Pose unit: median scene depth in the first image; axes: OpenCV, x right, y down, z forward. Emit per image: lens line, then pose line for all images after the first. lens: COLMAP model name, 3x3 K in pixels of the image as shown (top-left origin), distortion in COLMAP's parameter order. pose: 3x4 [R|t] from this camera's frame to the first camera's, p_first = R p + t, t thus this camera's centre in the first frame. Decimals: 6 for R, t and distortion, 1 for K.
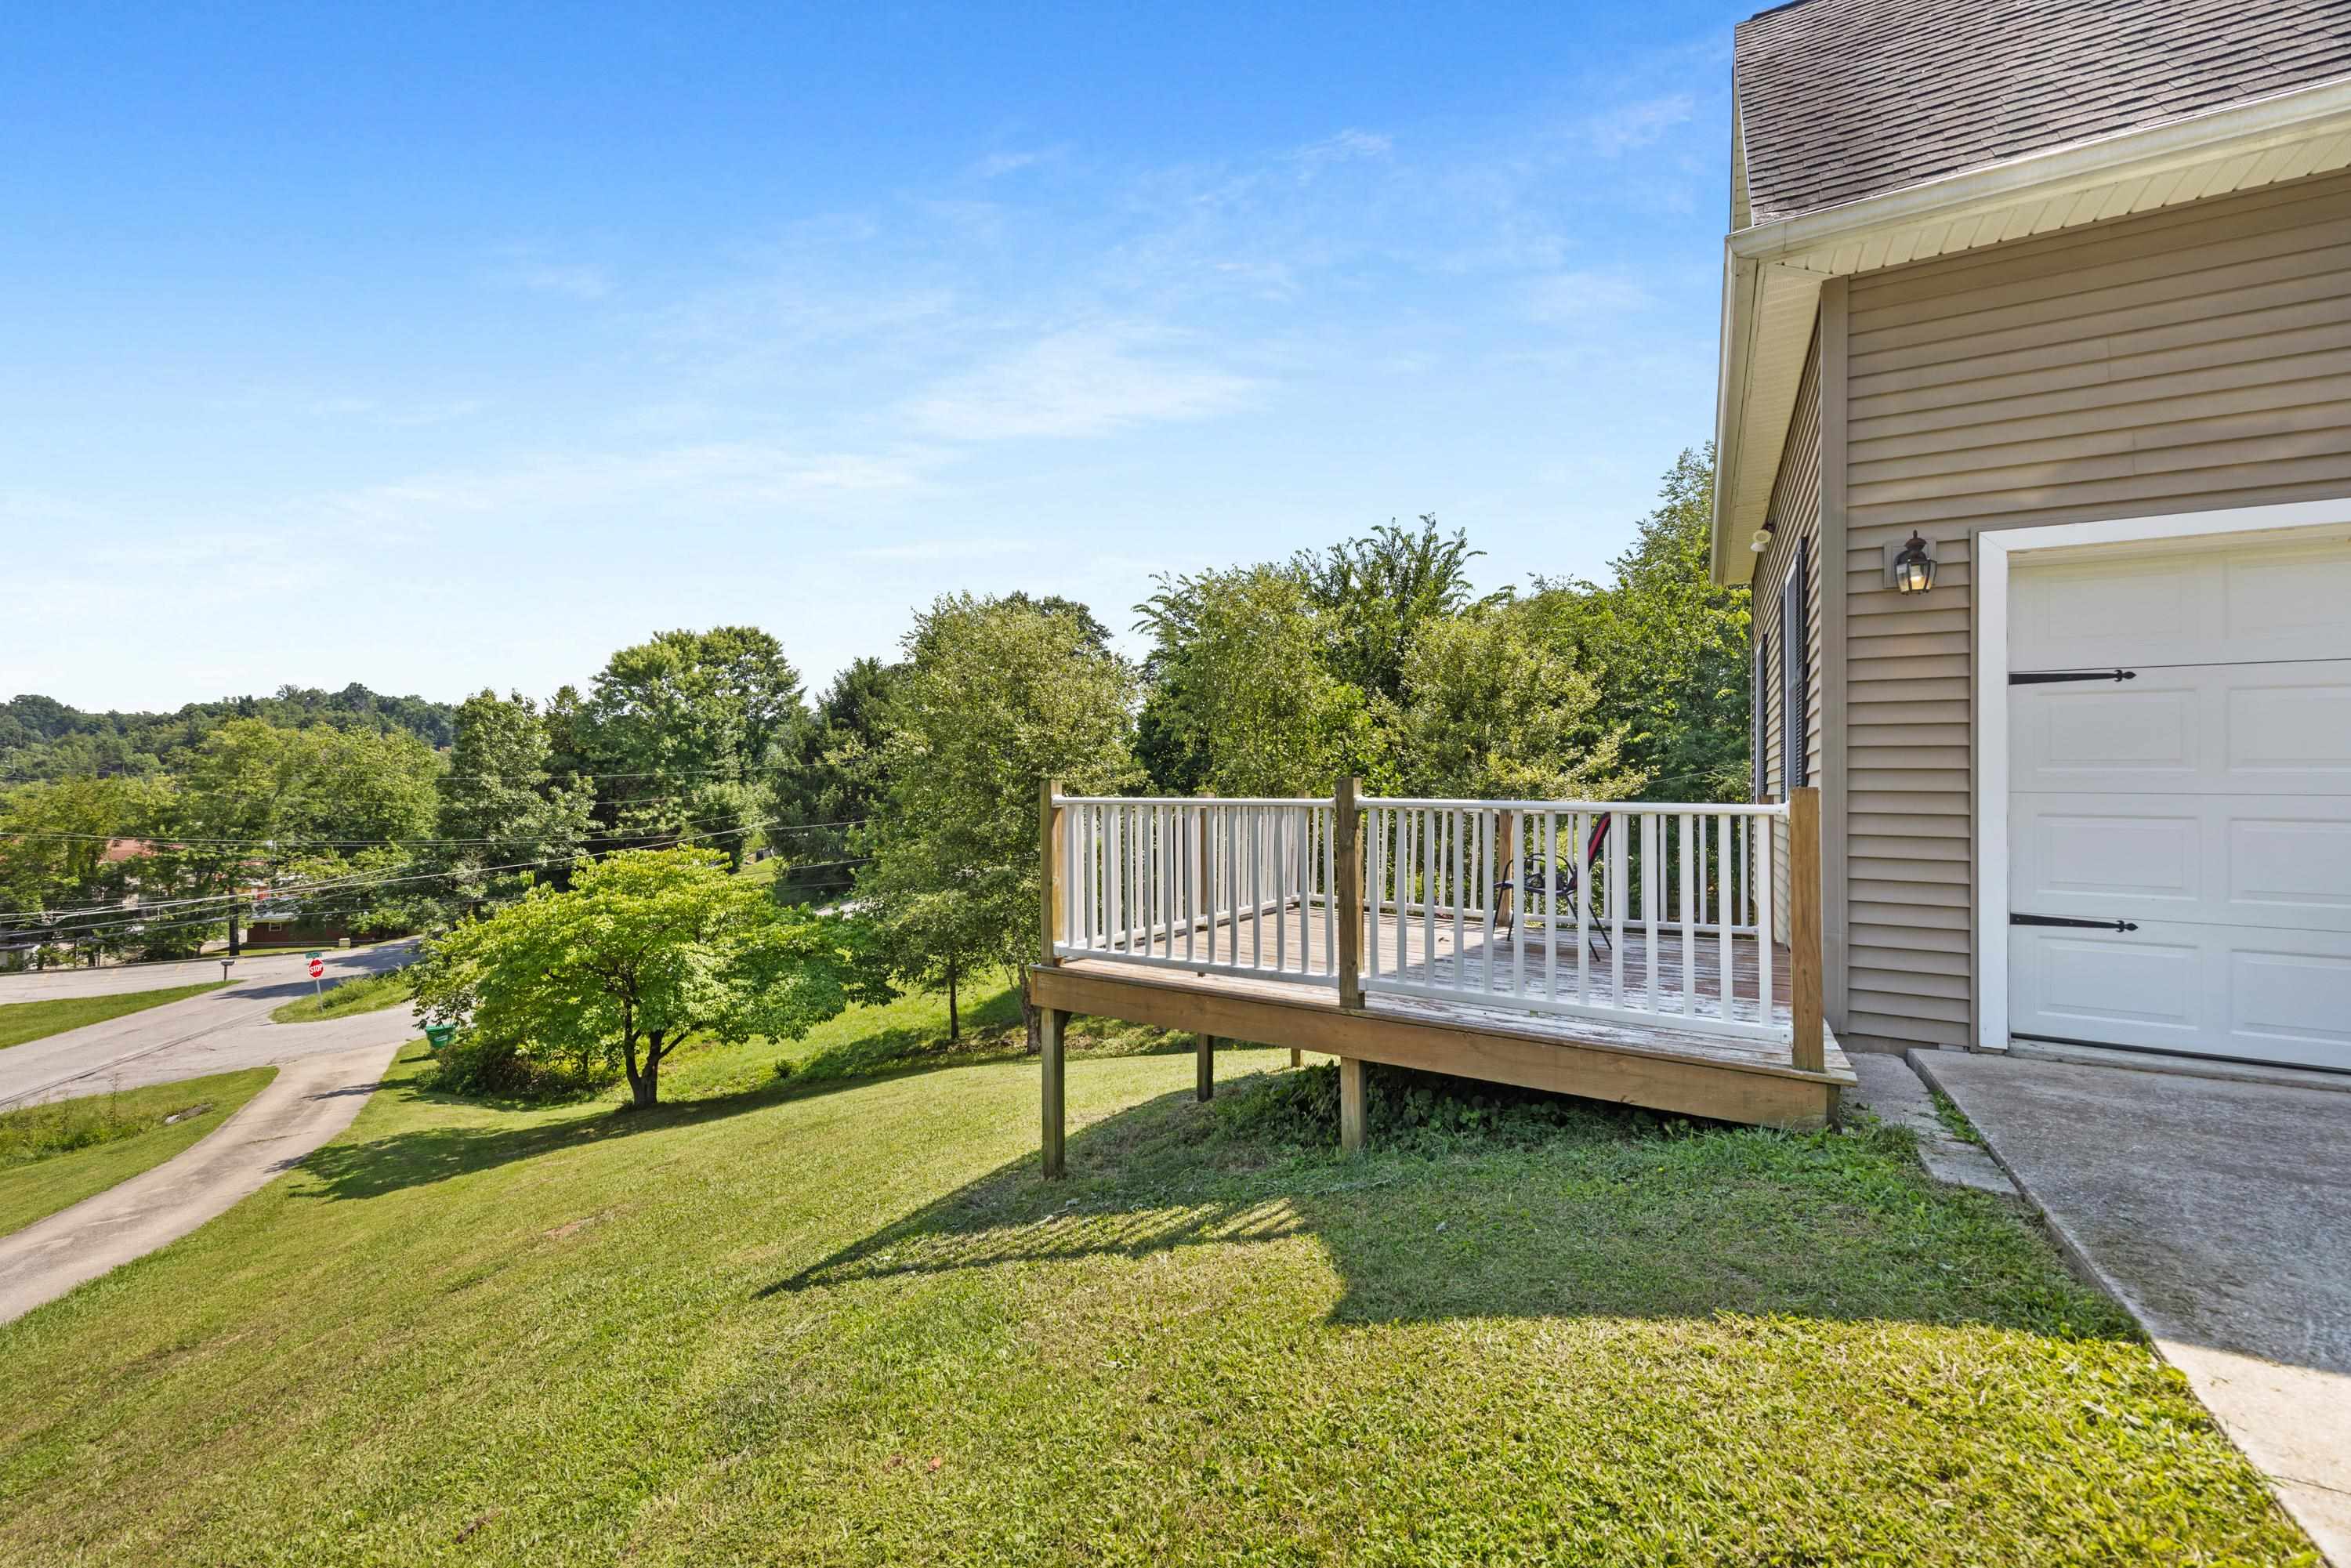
lens RADIAL K [[967.7, 0, 1182.0], [0, 967.7, 775.4], [0, 0, 1]] dist [-0.009021, -0.002123]
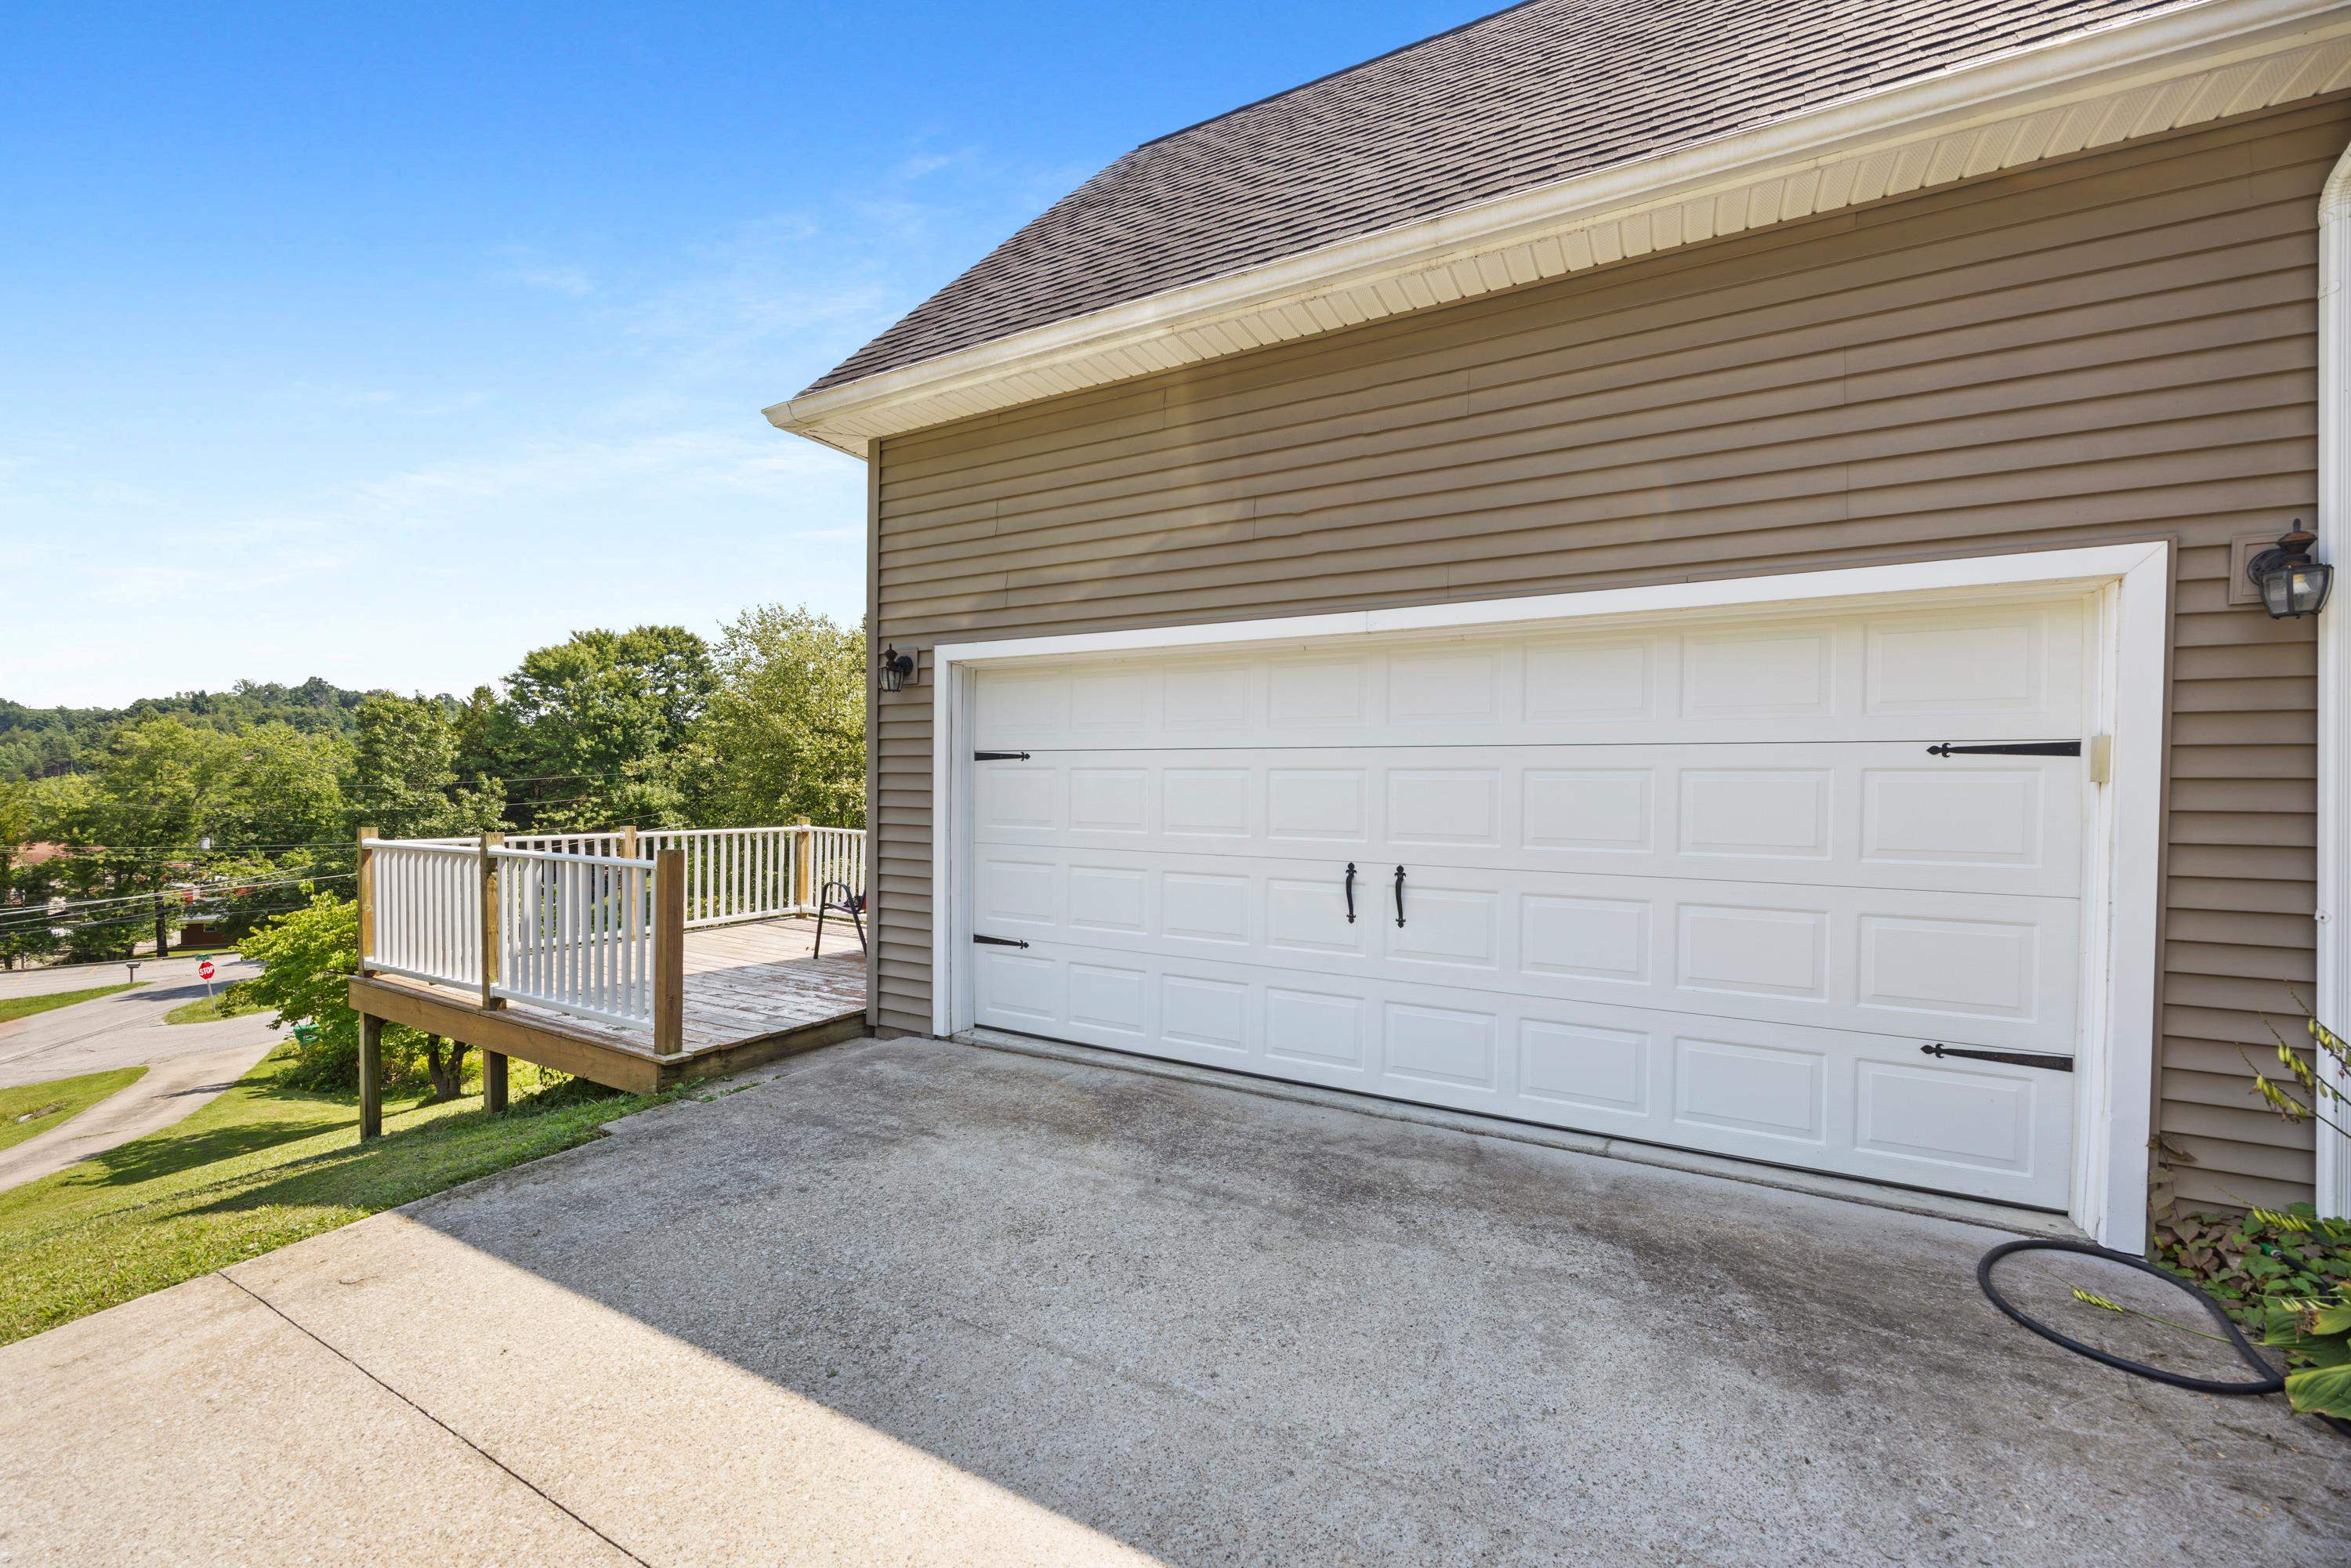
lens RADIAL K [[967.7, 0, 1229.3], [0, 967.7, 787.4], [0, 0, 1]] dist [-0.009021, -0.002123]
pose [[0.999385, -0.004669, 0.034762, 0.104154], [0.003888, 0.999740, 0.022490, -0.007681], [-0.034858, -0.022341, 0.999143, -0.030062]]
